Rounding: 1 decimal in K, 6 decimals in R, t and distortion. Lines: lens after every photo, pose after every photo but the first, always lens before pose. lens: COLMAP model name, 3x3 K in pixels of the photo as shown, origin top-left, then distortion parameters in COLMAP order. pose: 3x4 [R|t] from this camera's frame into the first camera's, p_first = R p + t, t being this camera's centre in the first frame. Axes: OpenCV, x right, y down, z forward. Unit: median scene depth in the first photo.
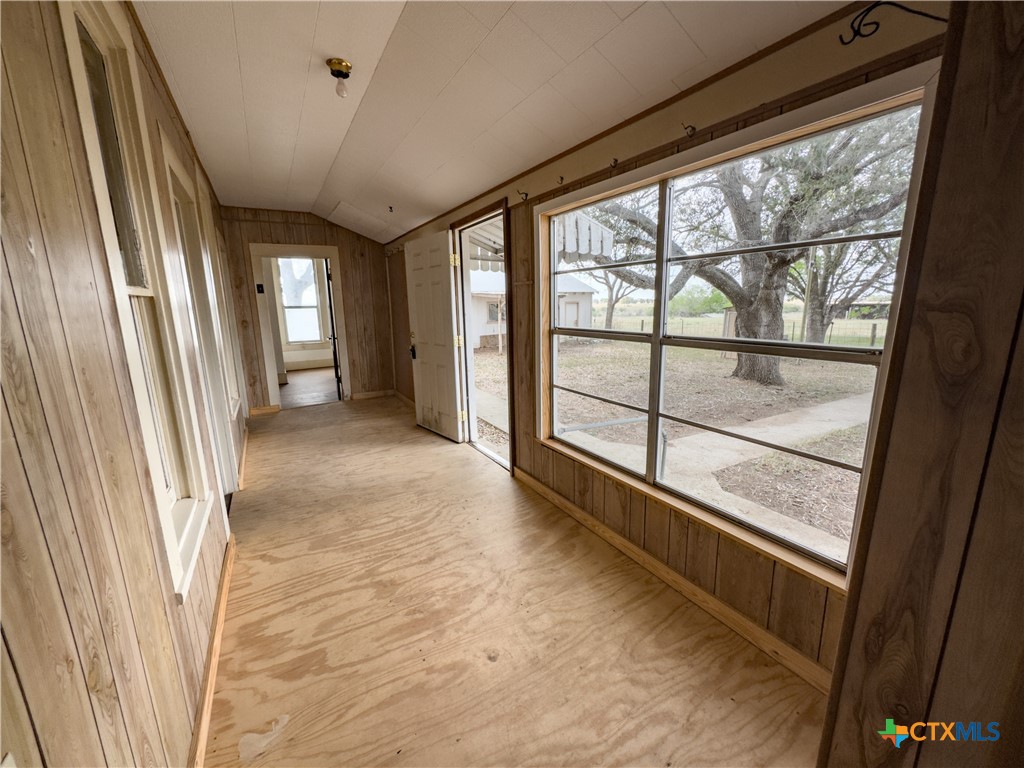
lens RADIAL K [[411.2, 0, 513.2], [0, 411.2, 384.2], [0, 0, 1]] dist [-0.004085, 0.000692]
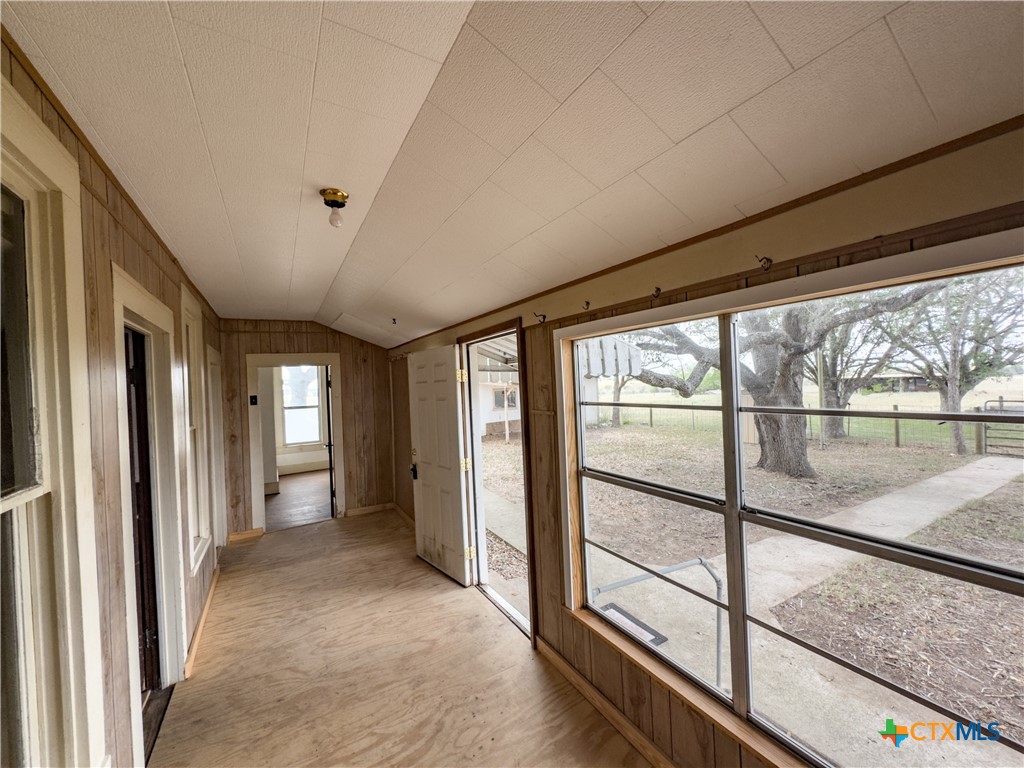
lens RADIAL K [[411.2, 0, 513.3], [0, 411.2, 383.0], [0, 0, 1]] dist [-0.004085, 0.000692]
pose [[0.999687, -0.022778, -0.010355, -0.021783], [0.020341, 0.980829, -0.193804, -0.118282], [0.014571, 0.193532, 0.980986, 0.126512]]
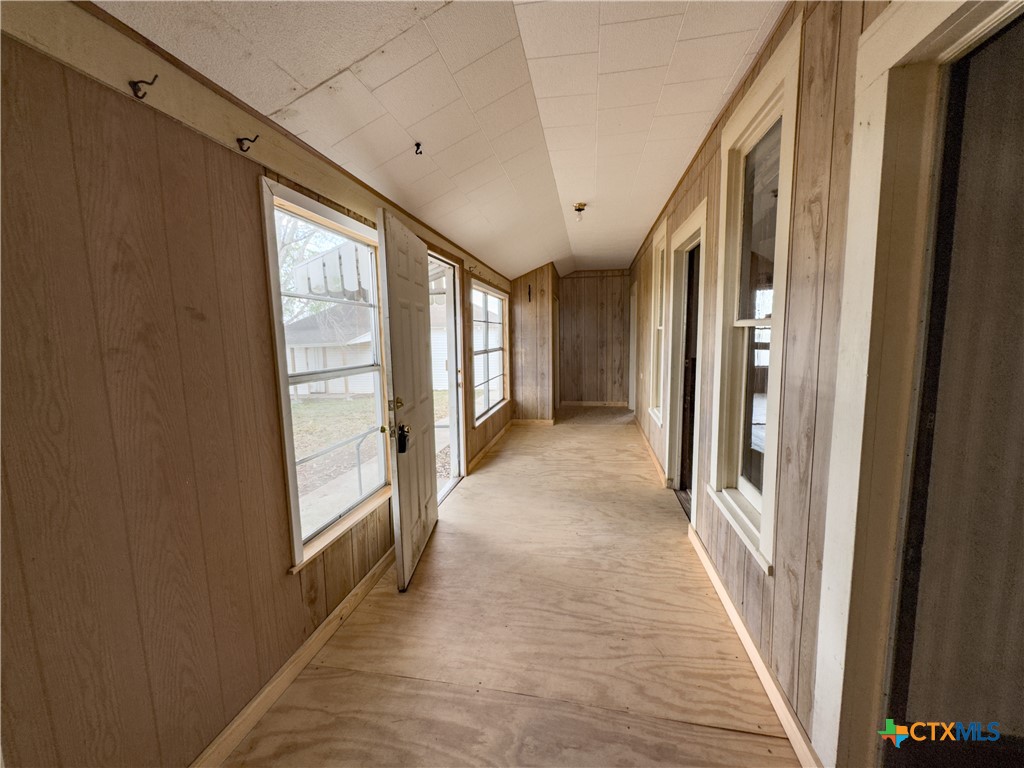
lens RADIAL K [[411.2, 0, 511.1], [0, 411.2, 381.1], [0, 0, 1]] dist [-0.004085, 0.000692]
pose [[-0.749174, -0.048070, 0.660627, -0.872598], [0.155063, 0.956920, 0.245477, -0.319904], [-0.643967, 0.286343, -0.709446, 1.649904]]
